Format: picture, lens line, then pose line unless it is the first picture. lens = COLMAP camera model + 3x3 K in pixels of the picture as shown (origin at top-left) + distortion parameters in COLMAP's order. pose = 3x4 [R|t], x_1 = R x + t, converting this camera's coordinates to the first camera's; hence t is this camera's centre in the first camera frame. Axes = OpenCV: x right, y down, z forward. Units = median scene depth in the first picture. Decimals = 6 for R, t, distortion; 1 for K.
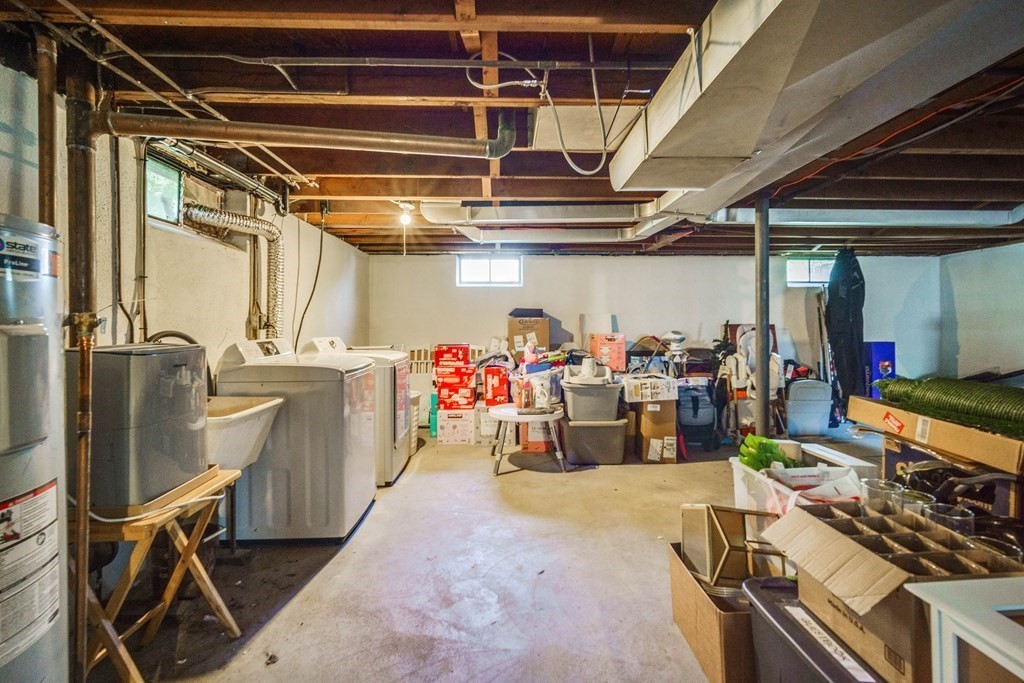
lens RADIAL K [[446.9, 0, 512.4], [0, 446.9, 336.0], [0, 0, 1]] dist [0.000593, 0.000795]
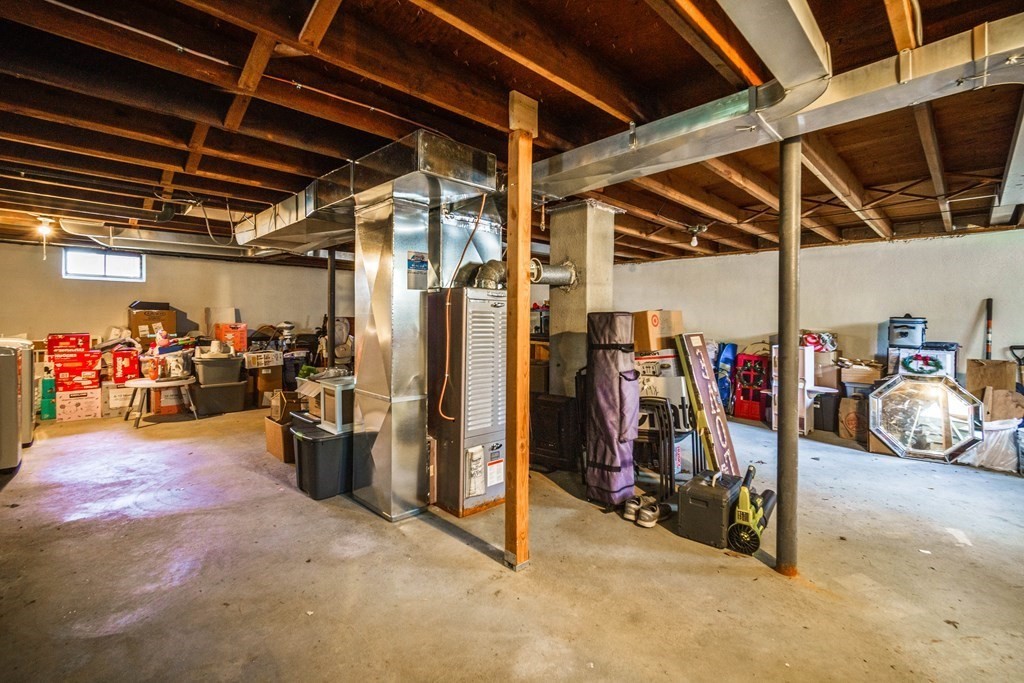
lens RADIAL K [[446.9, 0, 512.4], [0, 446.9, 336.0], [0, 0, 1]] dist [0.000593, 0.000795]
pose [[0.720160, -0.019789, 0.693526, -0.118855], [0.004410, 0.999704, 0.023947, 0.004155], [-0.693794, -0.014187, 0.720034, -0.593657]]
